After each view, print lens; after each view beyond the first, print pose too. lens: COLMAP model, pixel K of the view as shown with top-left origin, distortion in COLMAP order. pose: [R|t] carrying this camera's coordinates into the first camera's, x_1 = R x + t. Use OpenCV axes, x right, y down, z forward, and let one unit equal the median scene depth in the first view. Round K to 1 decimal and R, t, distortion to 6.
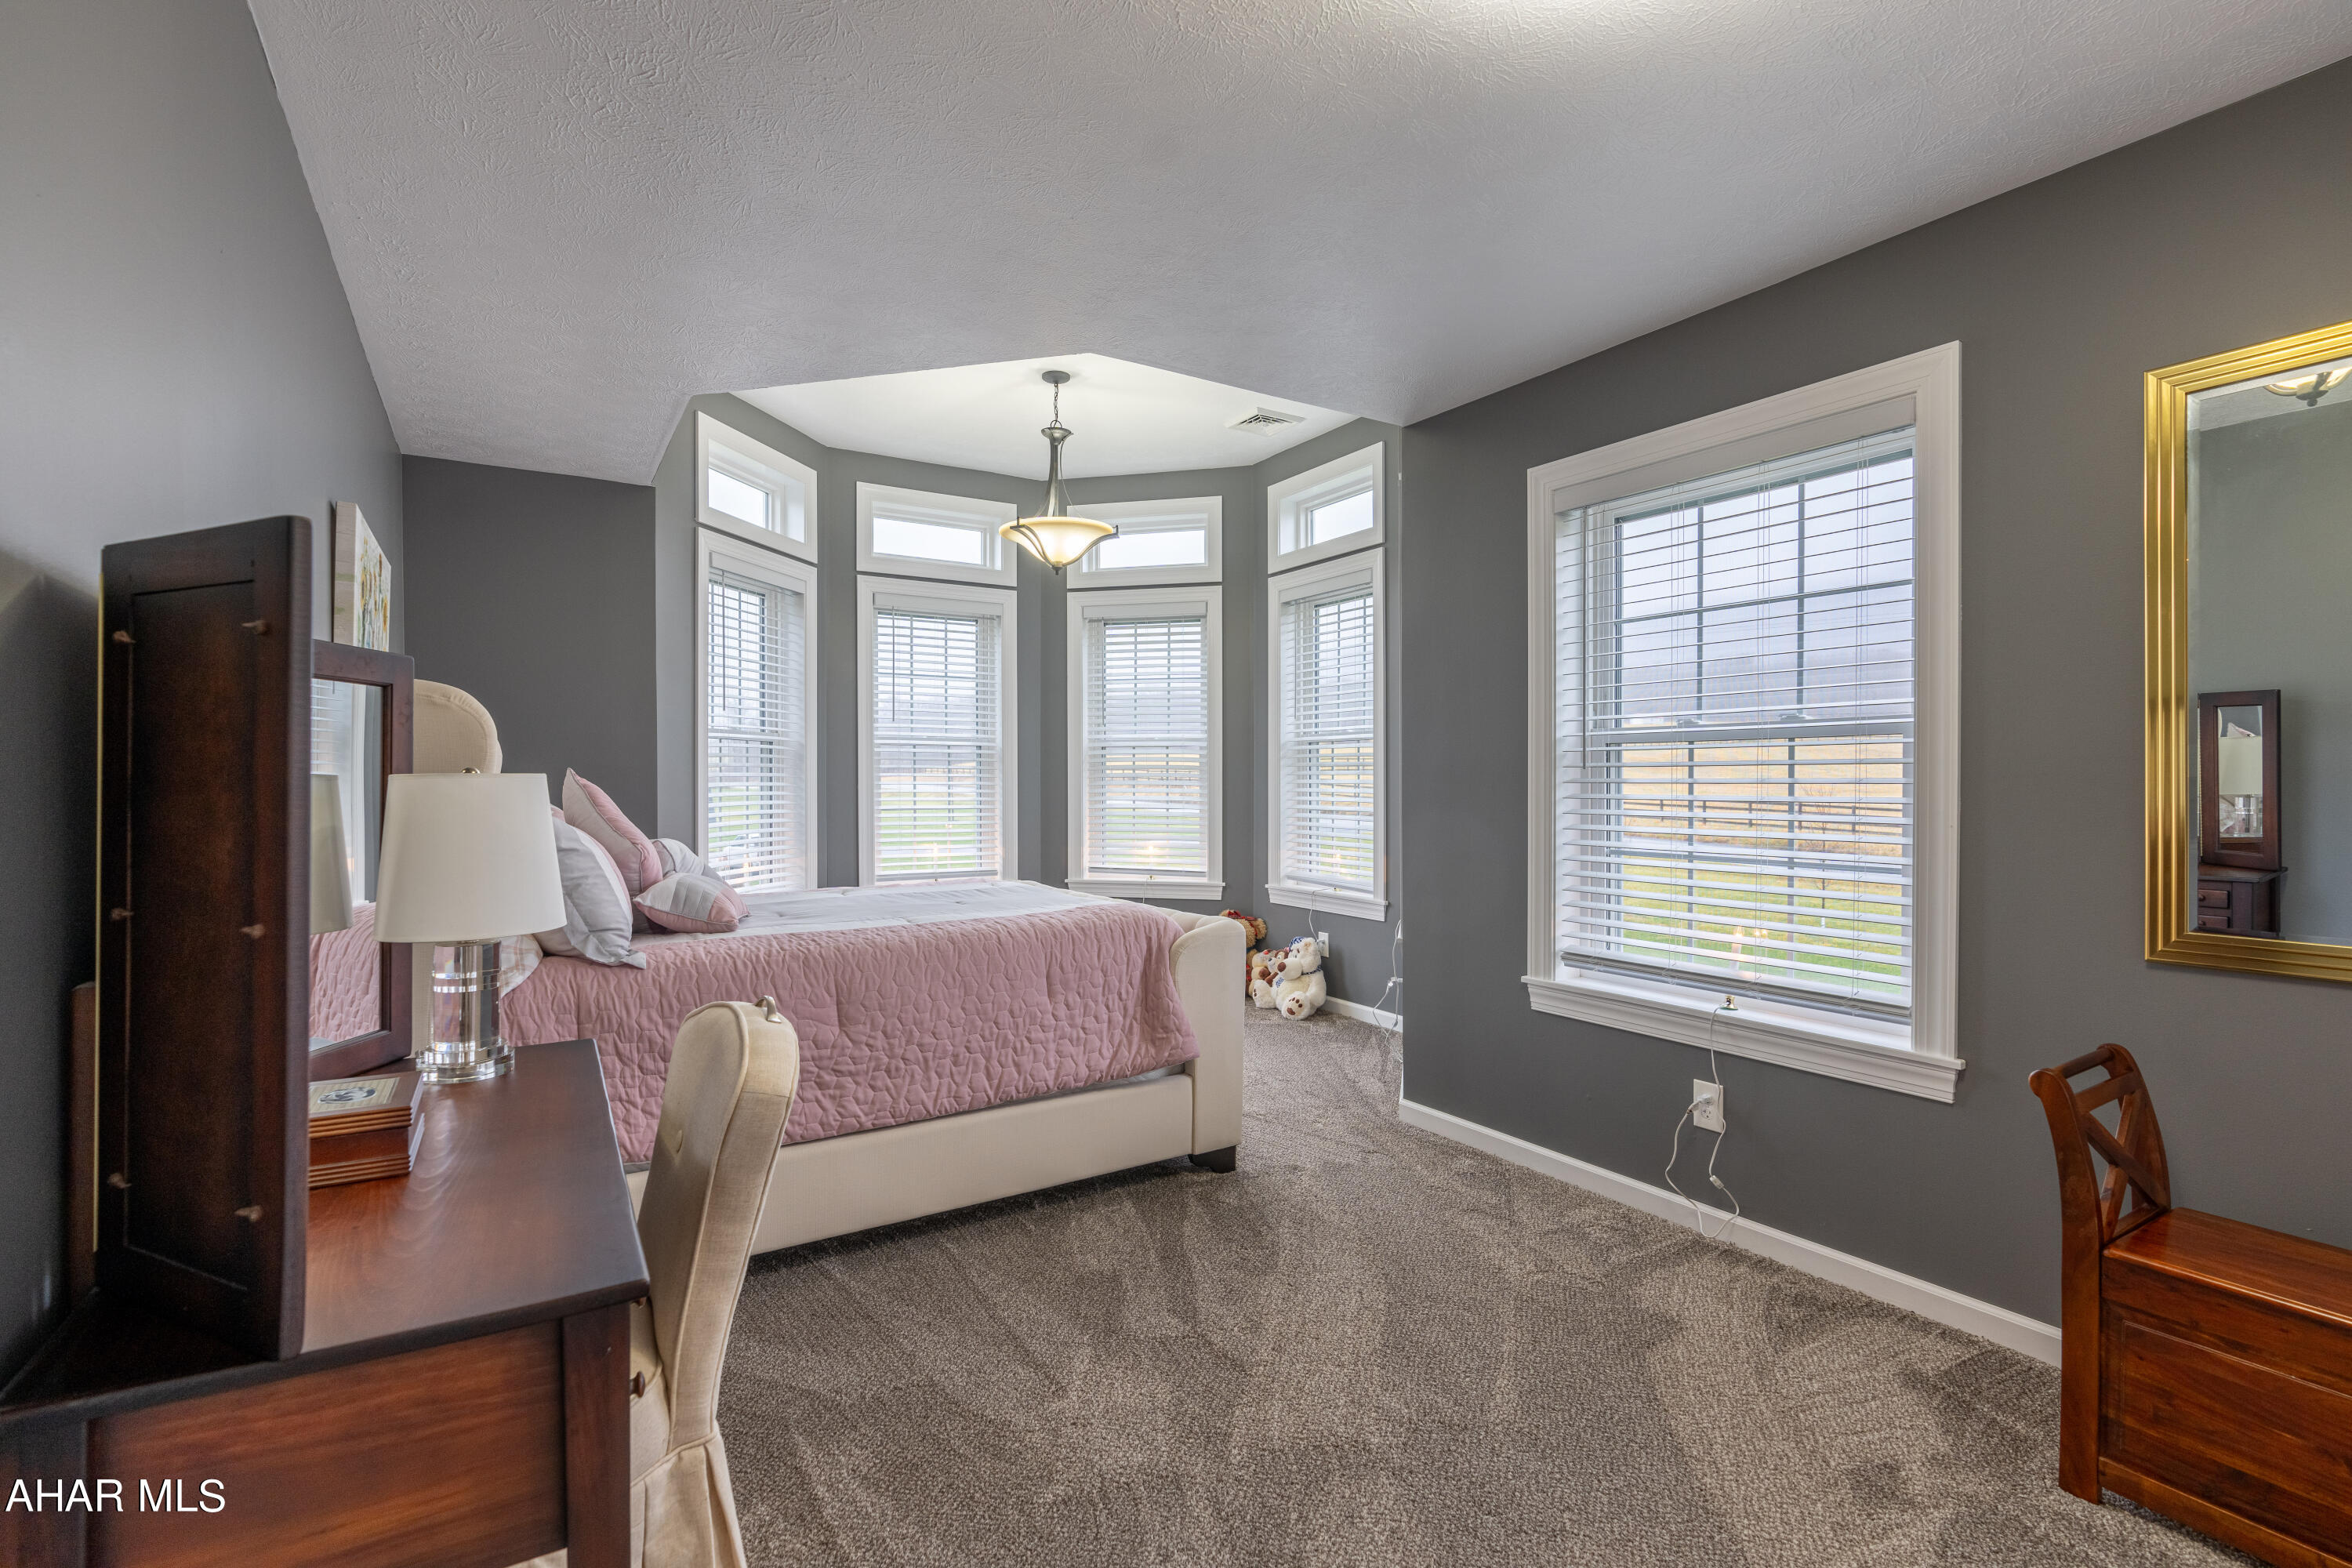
lens RADIAL K [[1069.1, 0, 1173.3], [0, 1069.1, 775.6], [0, 0, 1]] dist [-0.000486, 0.000068]
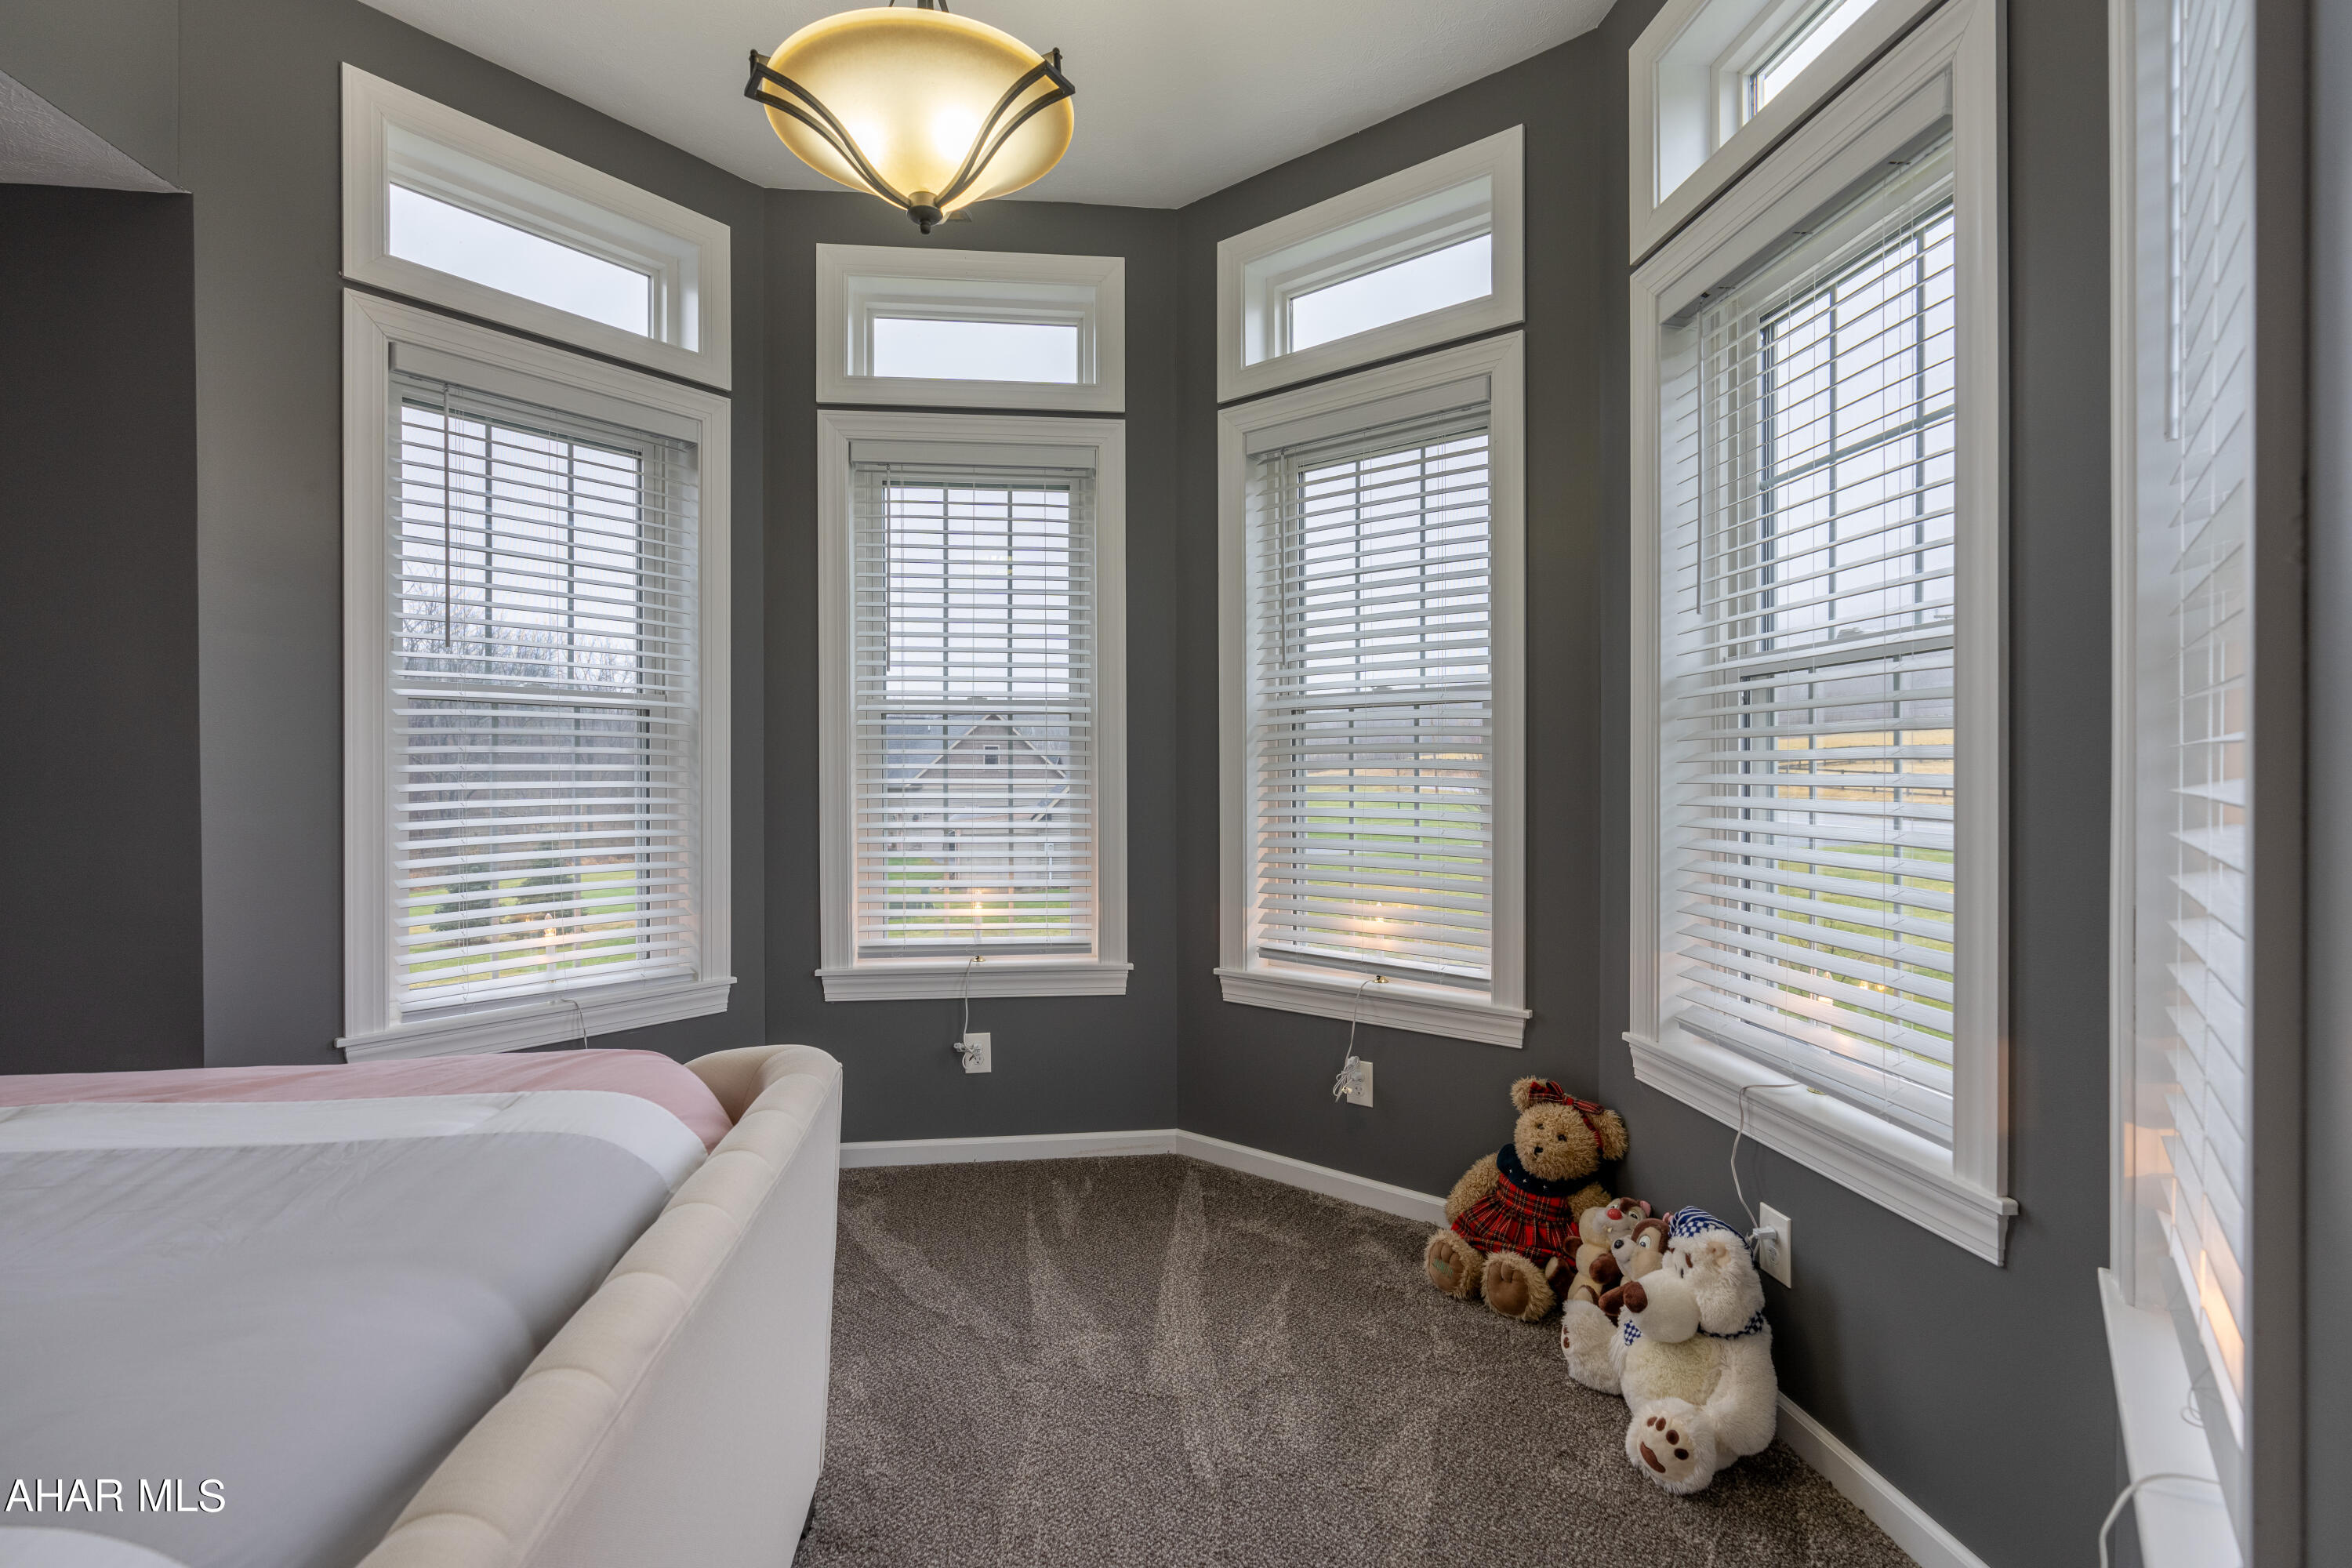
lens RADIAL K [[1061.2, 0, 1152.6], [0, 1061.2, 784.7], [0, 0, 1]] dist [-0.003160, -0.000033]
pose [[0.896812, 0.000200, -0.442412, 0.118681], [0.006064, 0.999900, 0.012744, 0.002449], [0.442370, -0.014112, 0.896722, 0.642666]]
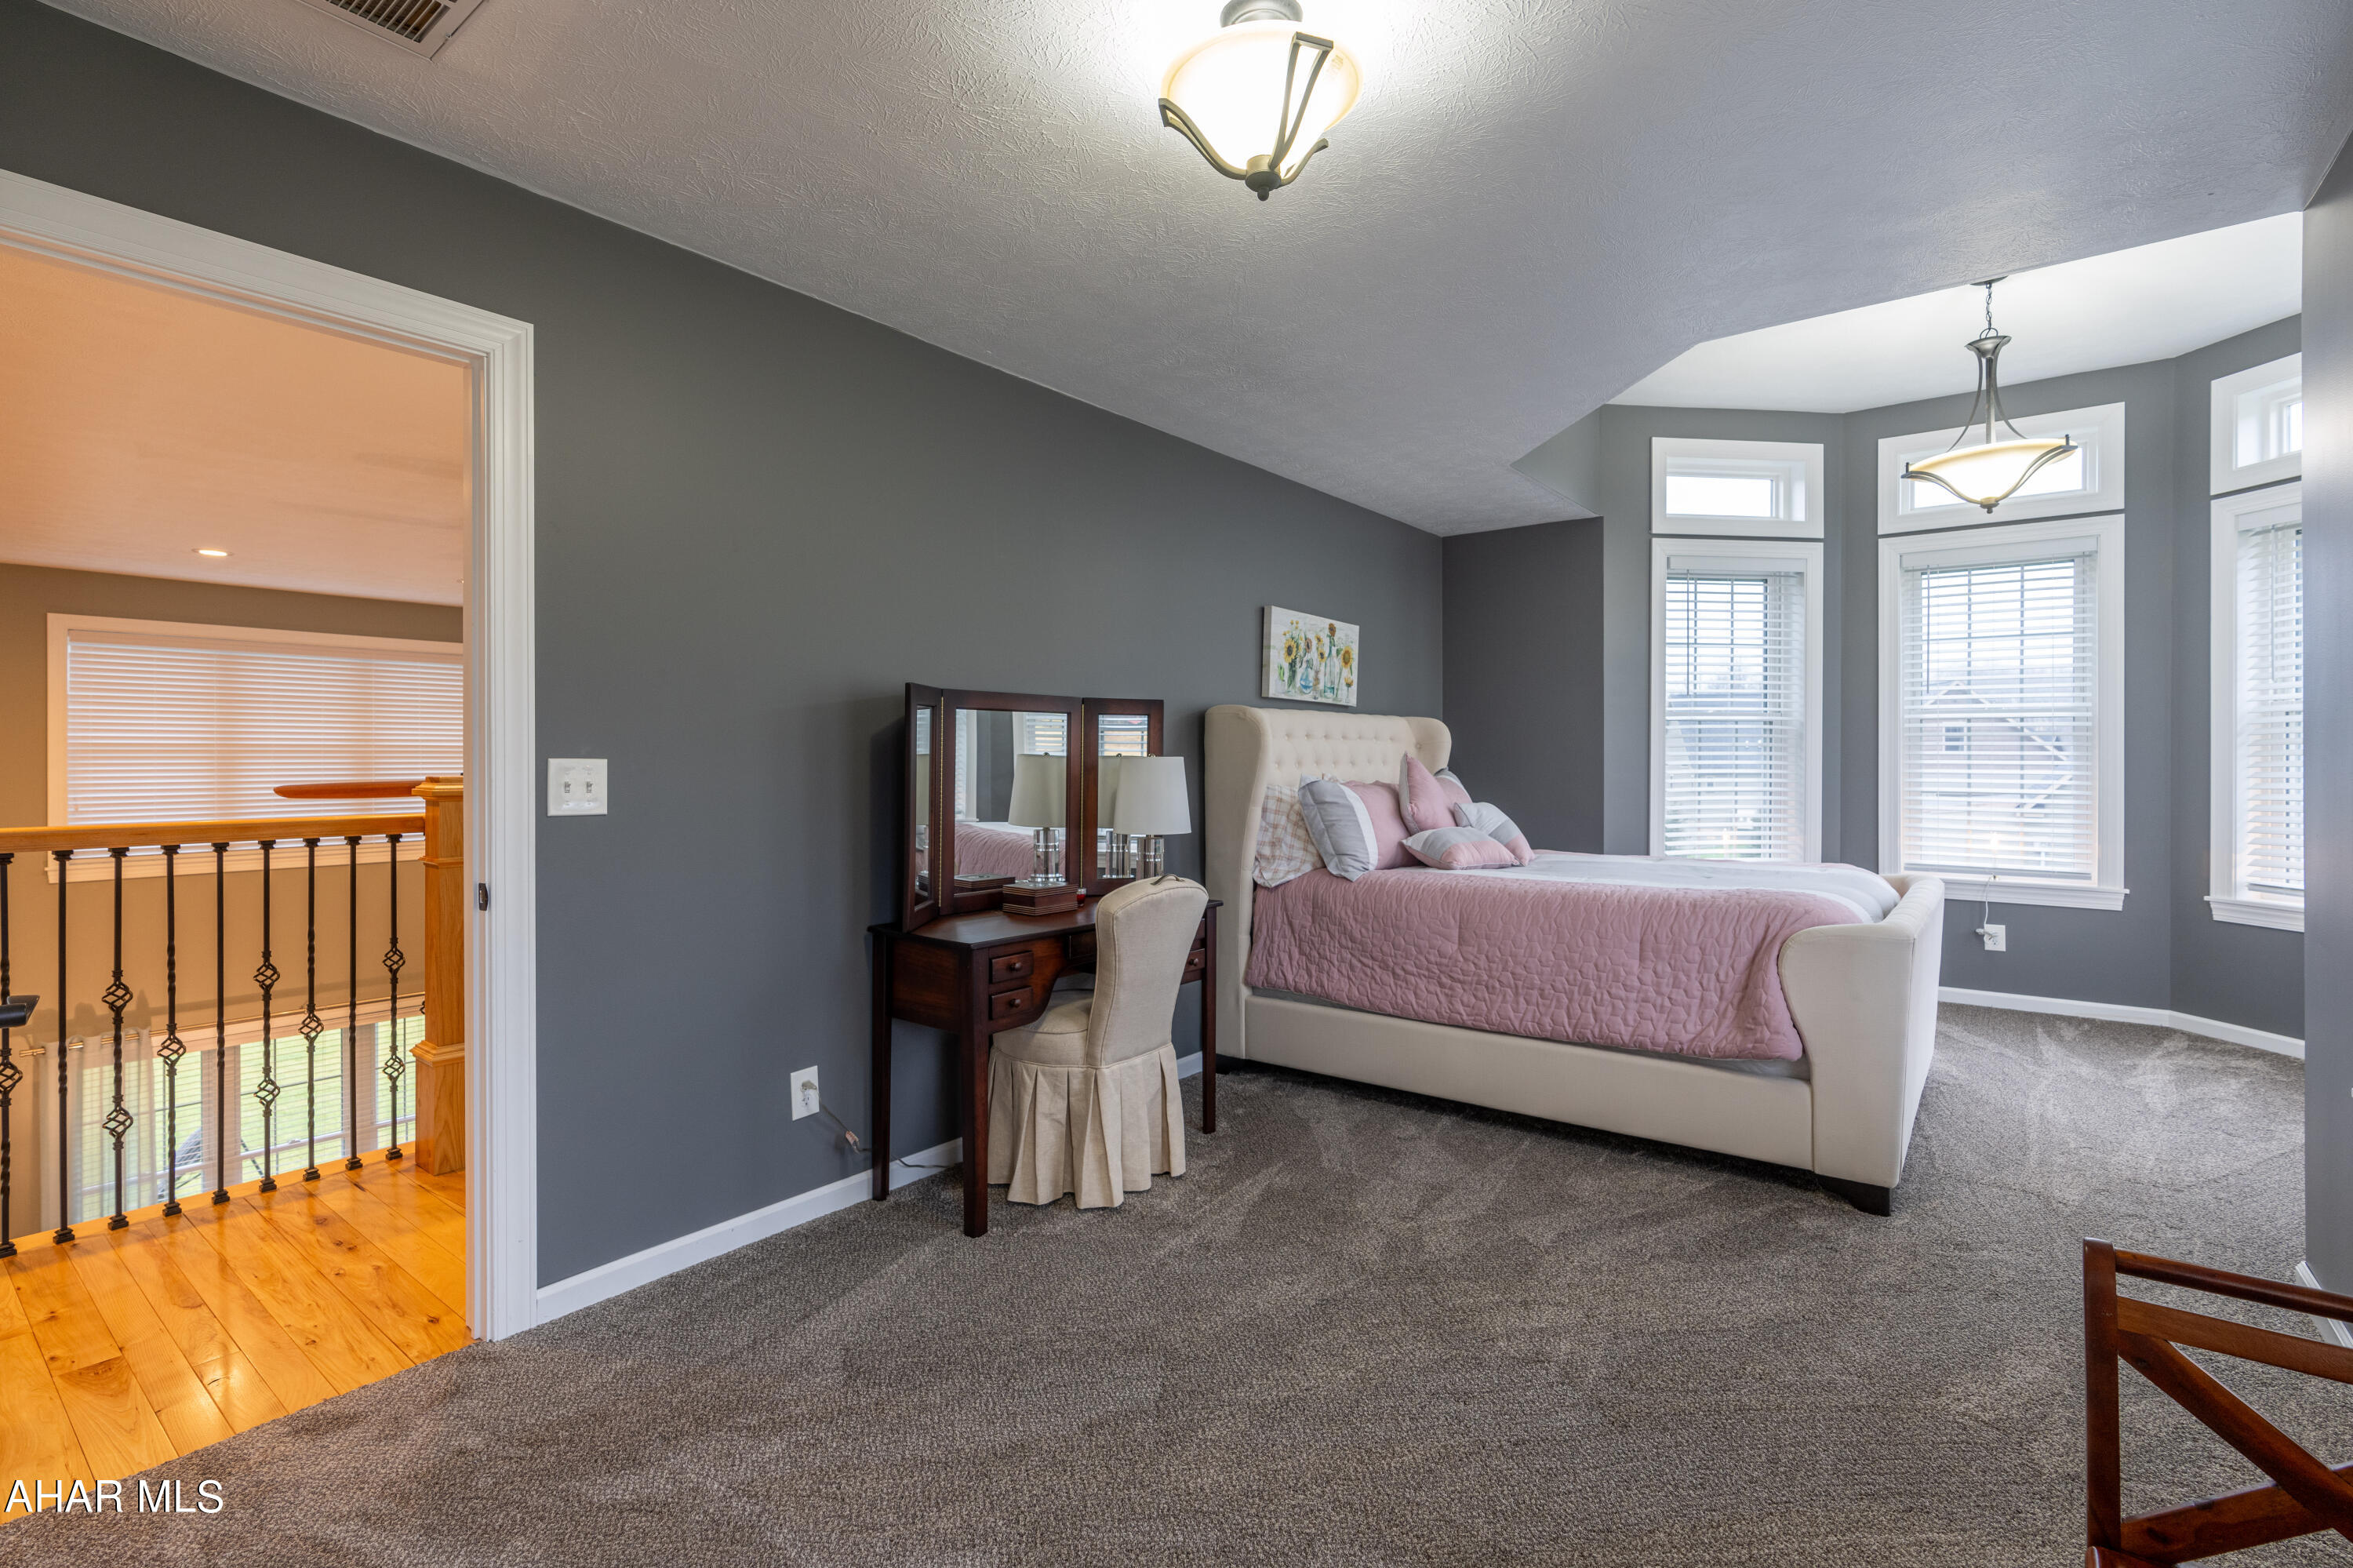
lens RADIAL K [[1082.1, 0, 1166.8], [0, 1082.1, 758.5], [0, 0, 1]] dist [-0.002386, 0.000193]
pose [[0.339301, 0.000646, -0.940677, 0.424442], [0.003207, 0.999993, 0.001844, -0.000247], [0.940672, -0.003642, 0.339297, 0.104624]]
